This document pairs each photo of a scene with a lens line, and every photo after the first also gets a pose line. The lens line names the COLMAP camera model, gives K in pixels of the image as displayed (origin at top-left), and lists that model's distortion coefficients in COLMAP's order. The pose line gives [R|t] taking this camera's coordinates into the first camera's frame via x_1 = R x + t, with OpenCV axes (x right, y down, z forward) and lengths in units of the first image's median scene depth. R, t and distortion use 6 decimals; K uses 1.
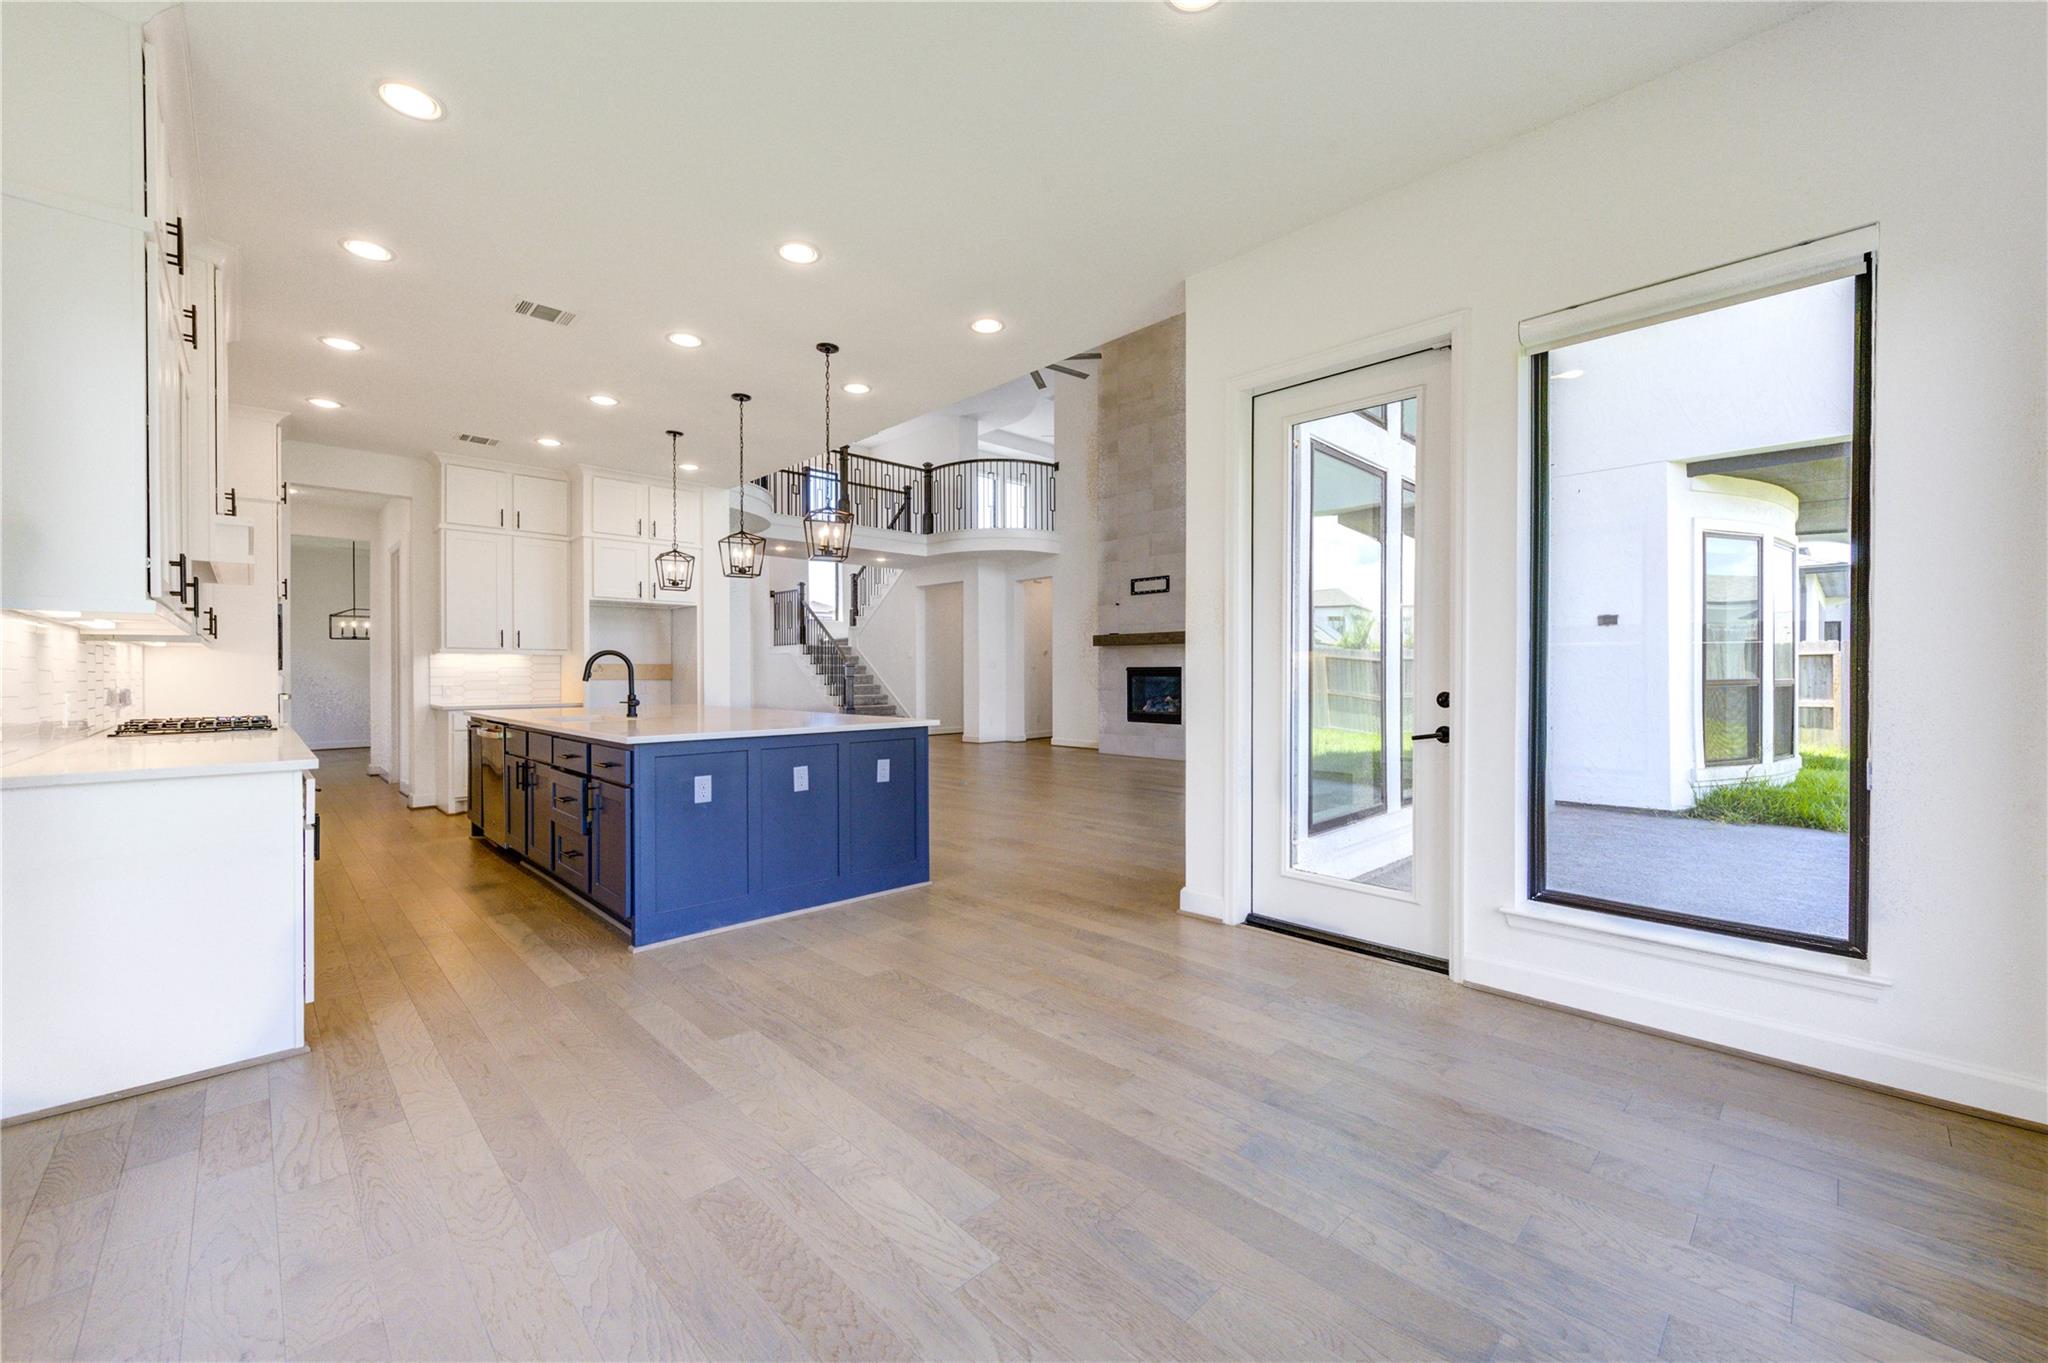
lens RADIAL K [[802.1, 0, 1029.1], [0, 802.1, 675.3], [0, 0, 1]] dist [0.001793, 0.000057]
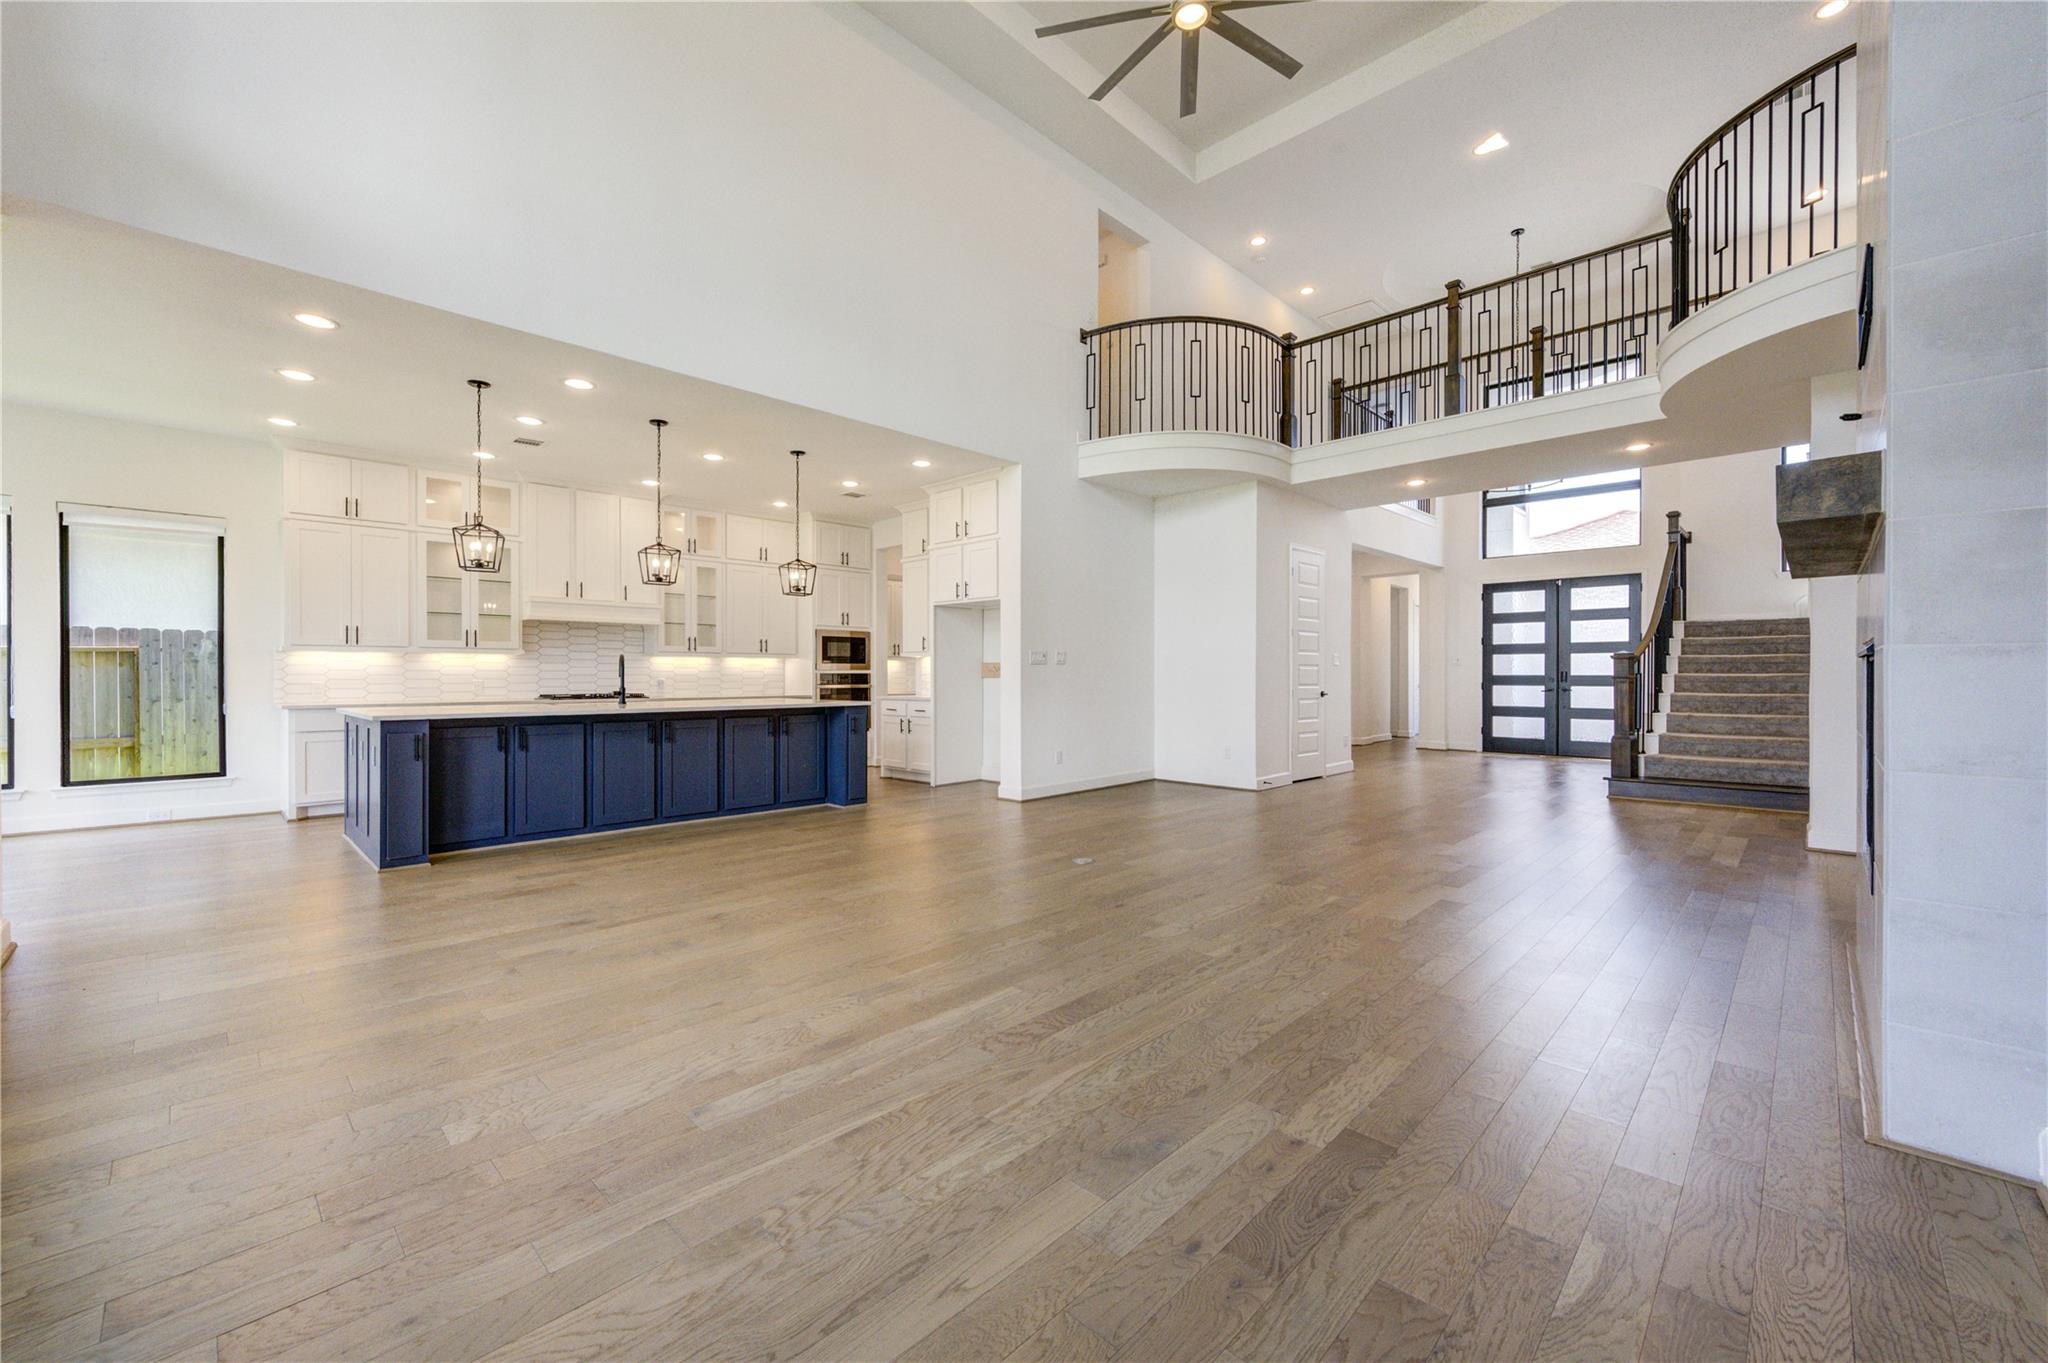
lens RADIAL K [[804.1, 0, 1020.5], [0, 804.1, 674.0], [0, 0, 1]] dist [0.001296, 0.000232]
pose [[0.025150, 0.001520, -0.999683, 0.522386], [-0.001850, 0.999997, 0.001474, -0.000825], [0.999682, 0.001812, 0.025153, 1.000122]]
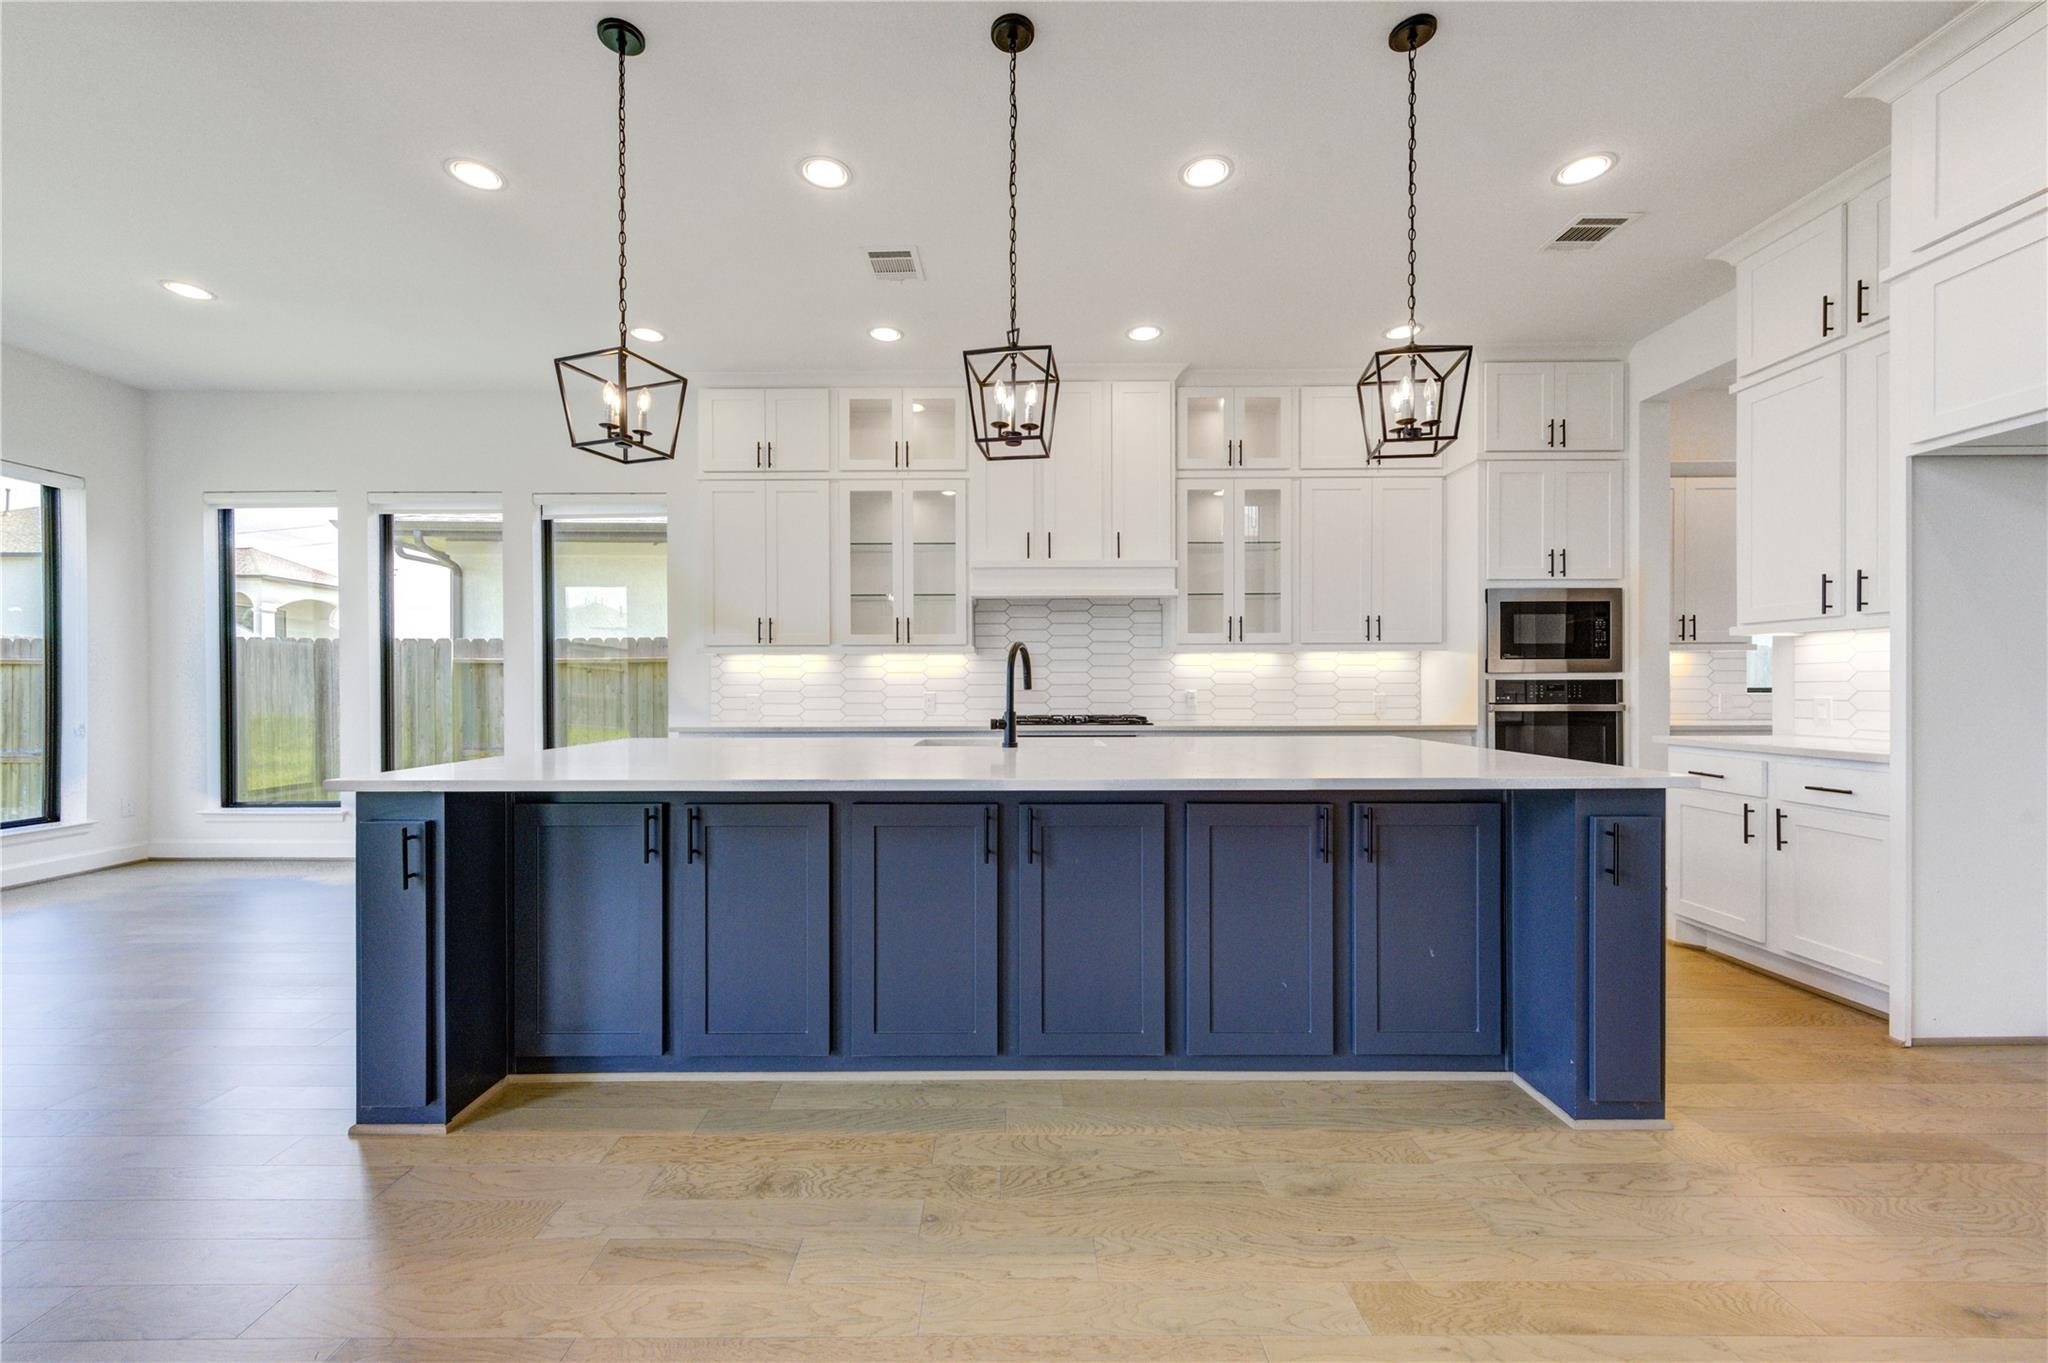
lens RADIAL K [[800.0, 0, 1016.3], [0, 800.0, 685.6], [0, 0, 1]] dist [0.001424, 0.000258]
pose [[-0.696178, 0.005816, -0.717845, -0.035987], [0.003140, 0.999982, 0.005057, 0.000363], [0.717862, 0.001267, -0.696184, 0.883111]]
